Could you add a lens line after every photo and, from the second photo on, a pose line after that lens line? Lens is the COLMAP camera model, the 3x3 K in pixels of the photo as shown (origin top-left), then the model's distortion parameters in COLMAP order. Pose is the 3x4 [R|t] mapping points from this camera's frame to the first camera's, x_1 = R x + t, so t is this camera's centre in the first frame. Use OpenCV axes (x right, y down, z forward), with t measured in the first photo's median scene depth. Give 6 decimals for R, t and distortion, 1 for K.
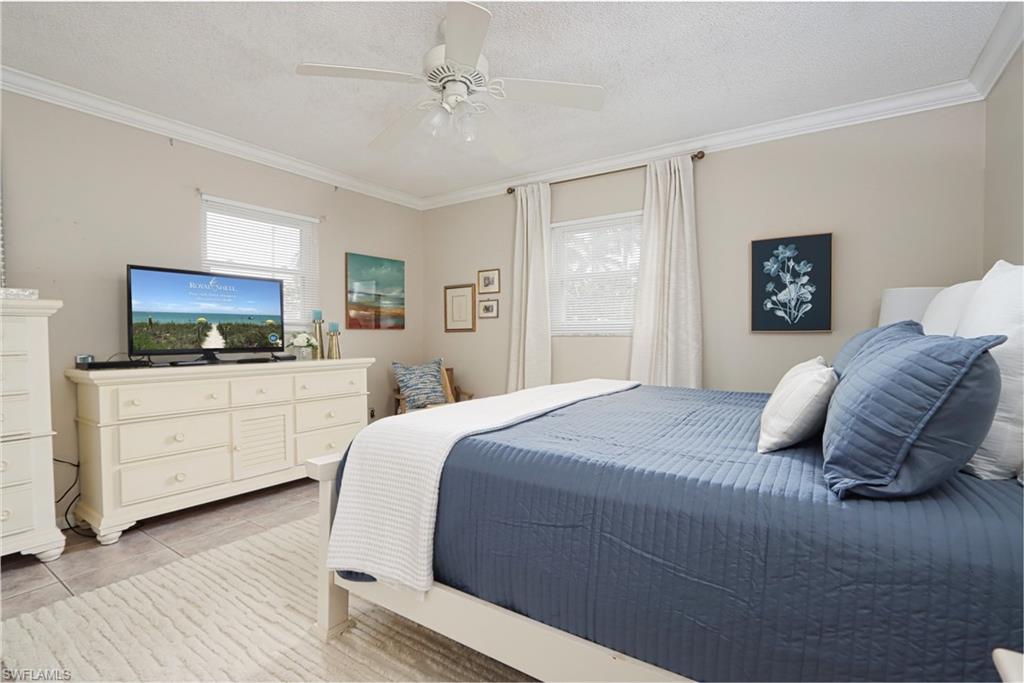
lens RADIAL K [[477.8, 0, 508.3], [0, 477.8, 342.2], [0, 0, 1]] dist [-0.016246, -0.000021]
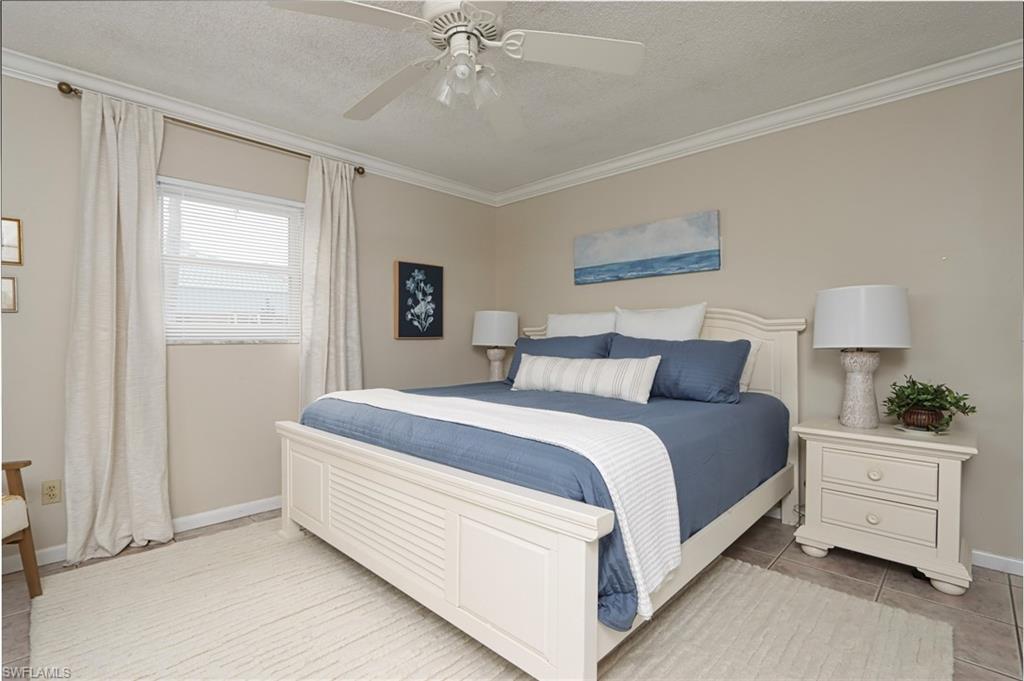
lens RADIAL K [[477.8, 0, 508.3], [0, 477.8, 341.2], [0, 0, 1]] dist [-0.016246, -0.000021]
pose [[0.171708, -0.013666, 0.985053, -0.637306], [0.013370, 0.999844, 0.011540, -0.024508], [-0.985057, 0.011189, 0.171864, 0.543612]]
